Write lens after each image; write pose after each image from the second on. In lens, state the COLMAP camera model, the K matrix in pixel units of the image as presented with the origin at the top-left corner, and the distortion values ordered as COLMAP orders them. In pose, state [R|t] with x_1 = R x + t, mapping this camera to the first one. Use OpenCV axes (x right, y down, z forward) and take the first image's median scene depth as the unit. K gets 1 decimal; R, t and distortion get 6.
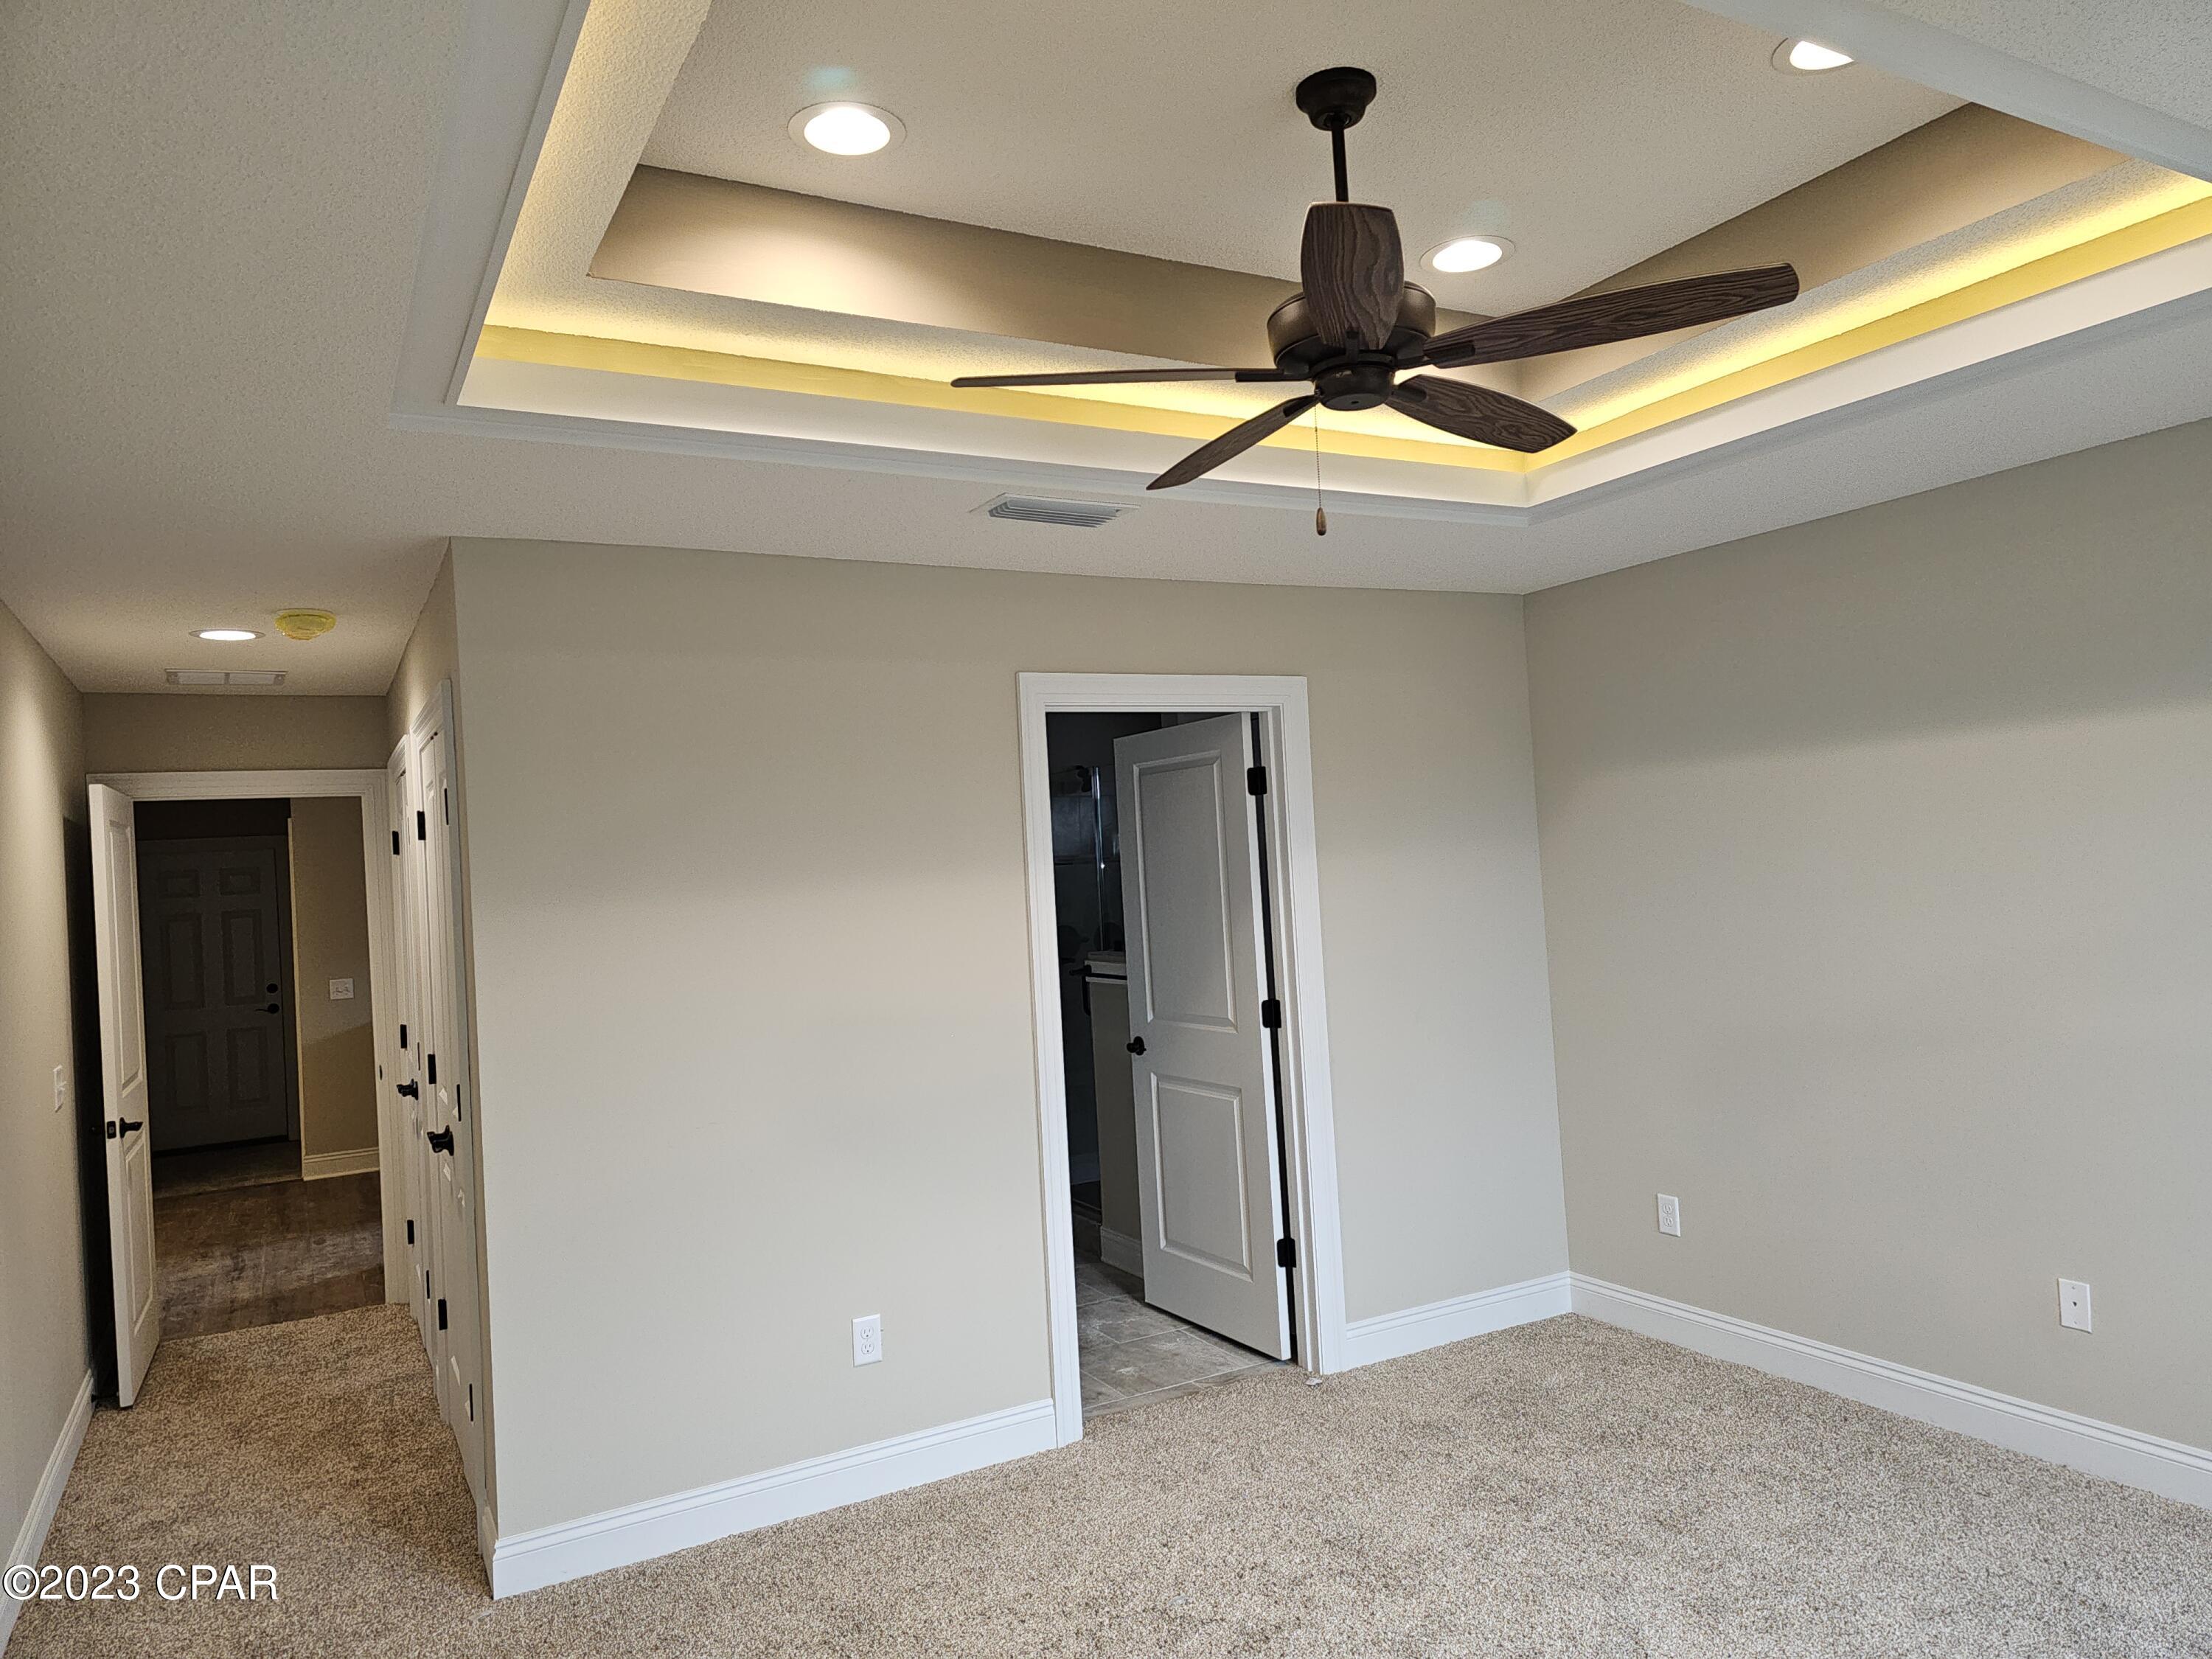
lens RADIAL K [[1480.8, 0, 1110.0], [0, 1480.8, 811.4], [0, 0, 1]] dist [0.052653, -0.000223]
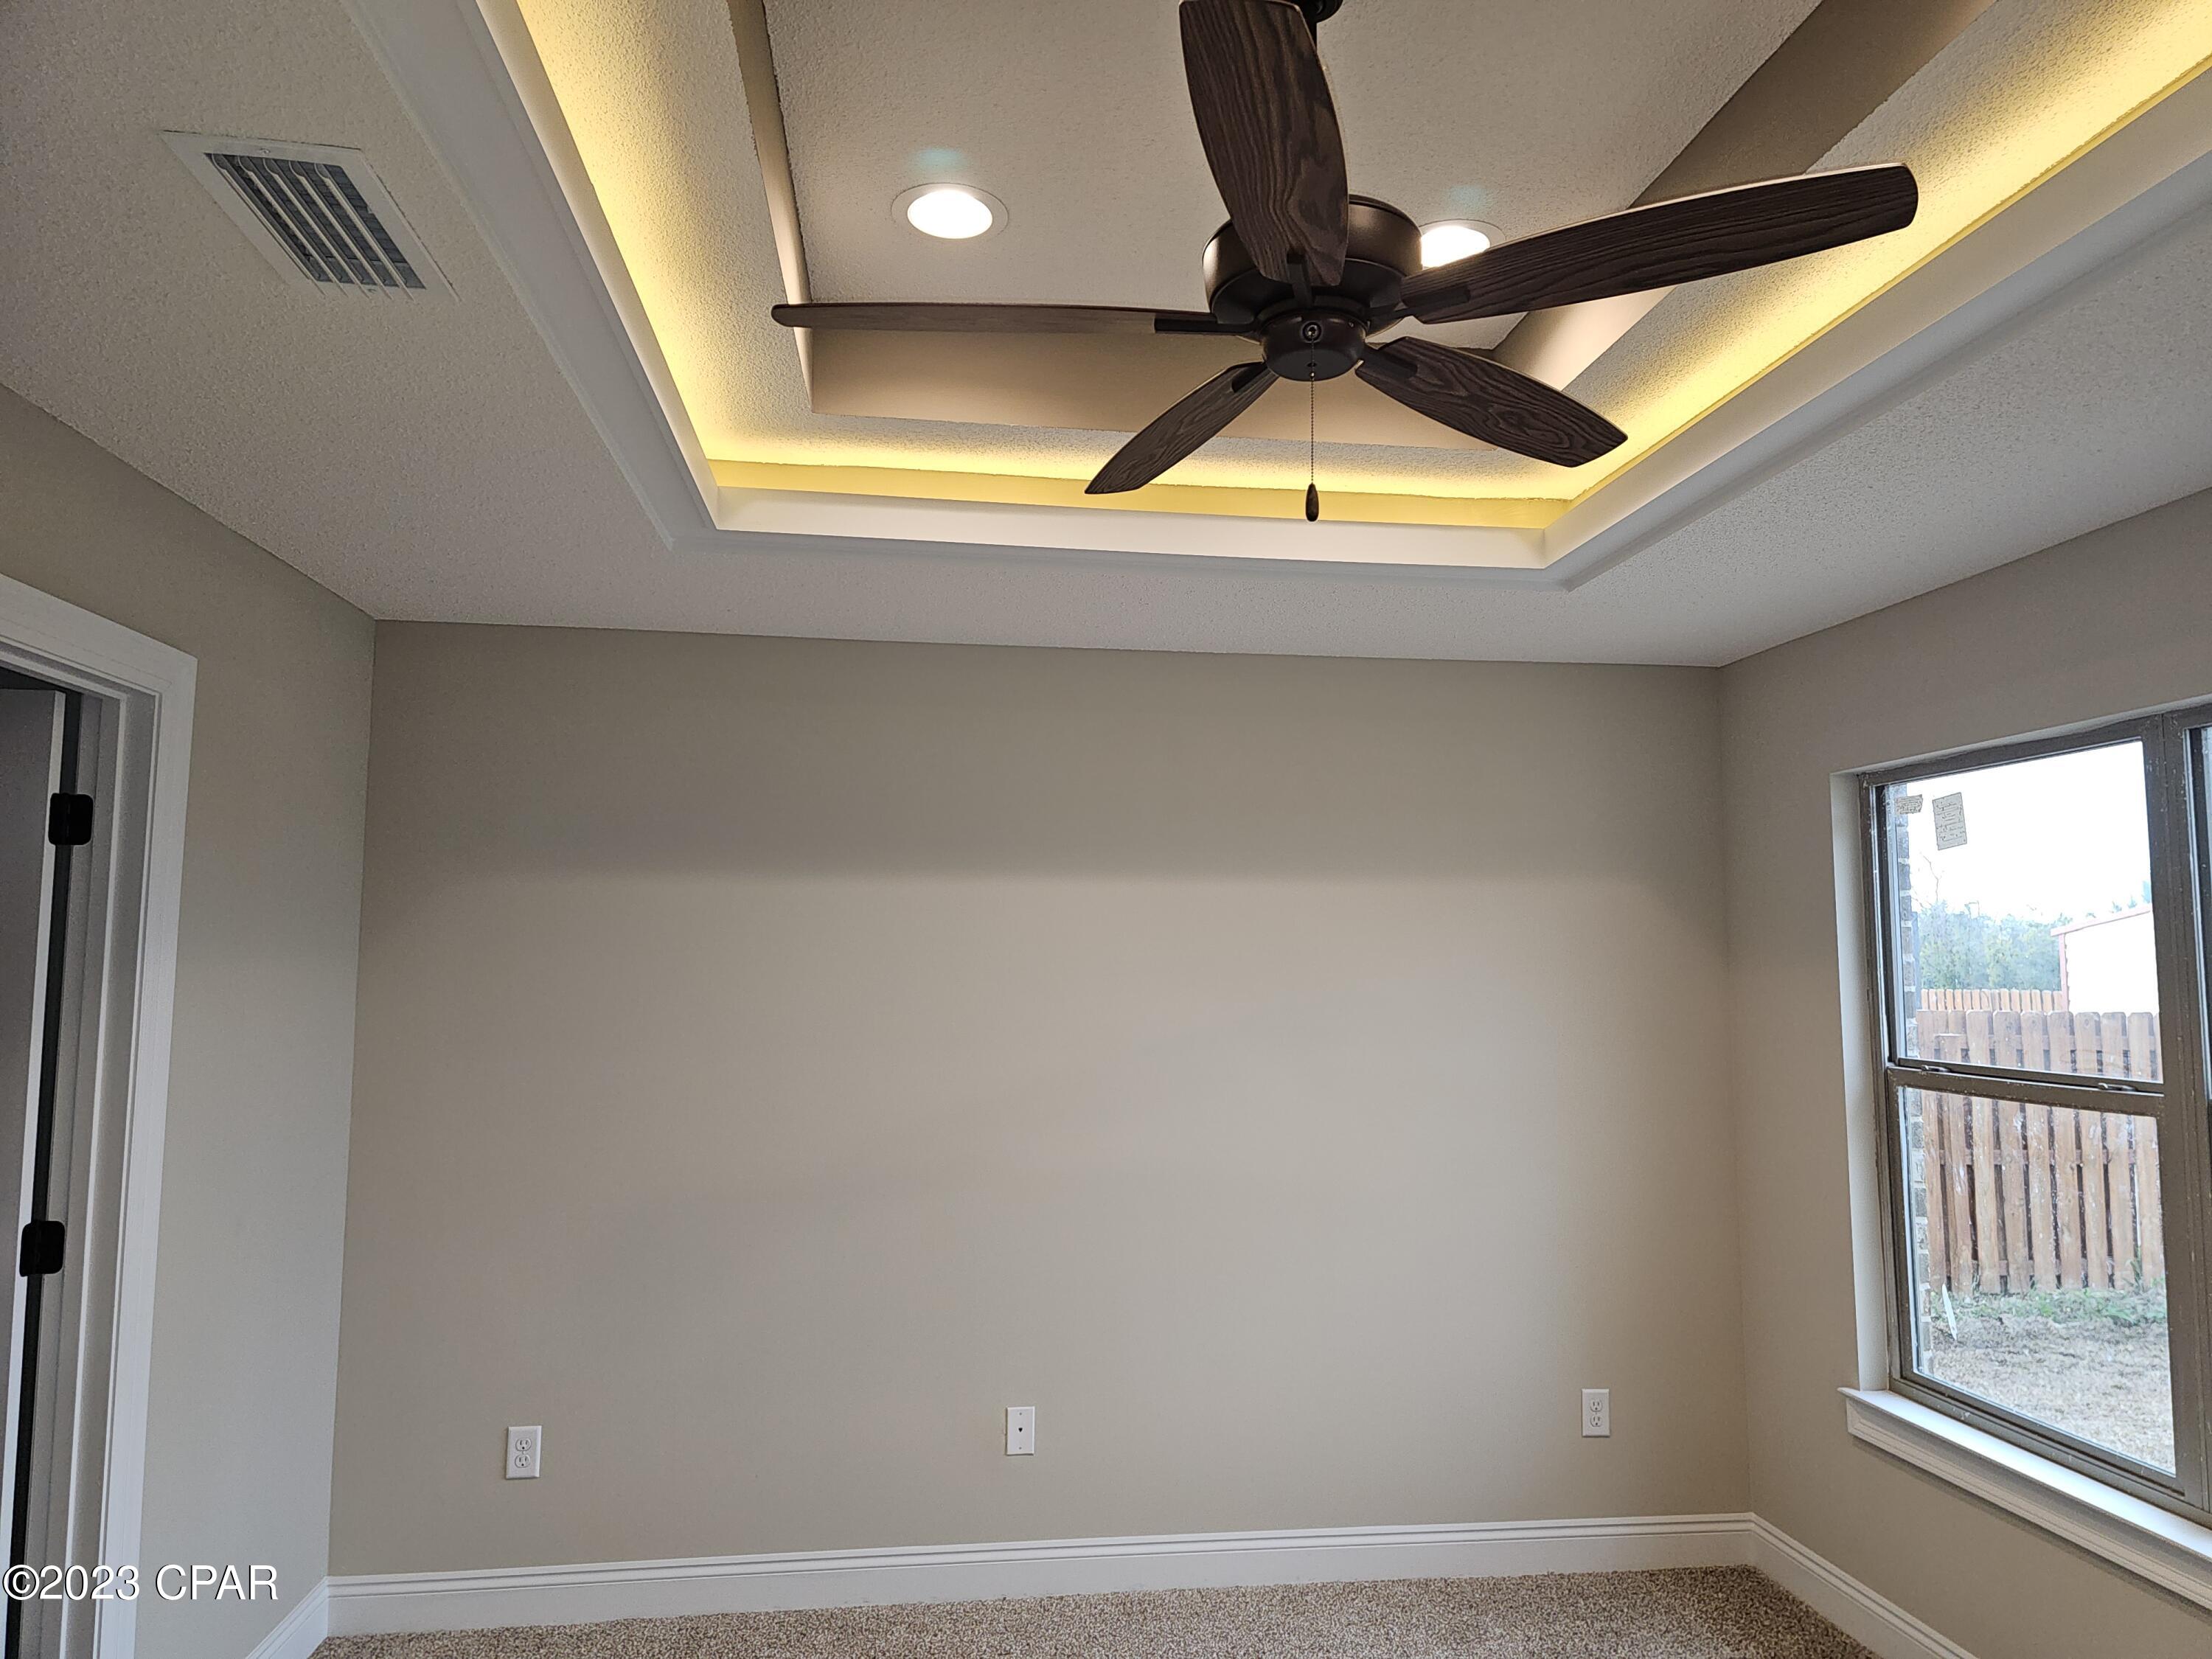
lens RADIAL K [[1456.5, 0, 1106.0], [0, 1456.5, 829.5], [0, 0, 1]] dist [0.039562, -0.001320]
pose [[0.368391, 0.144075, 0.918439, -0.267812], [-0.067472, 0.989457, -0.128152, 0.028312], [-0.927219, -0.014759, 0.374228, 0.442113]]
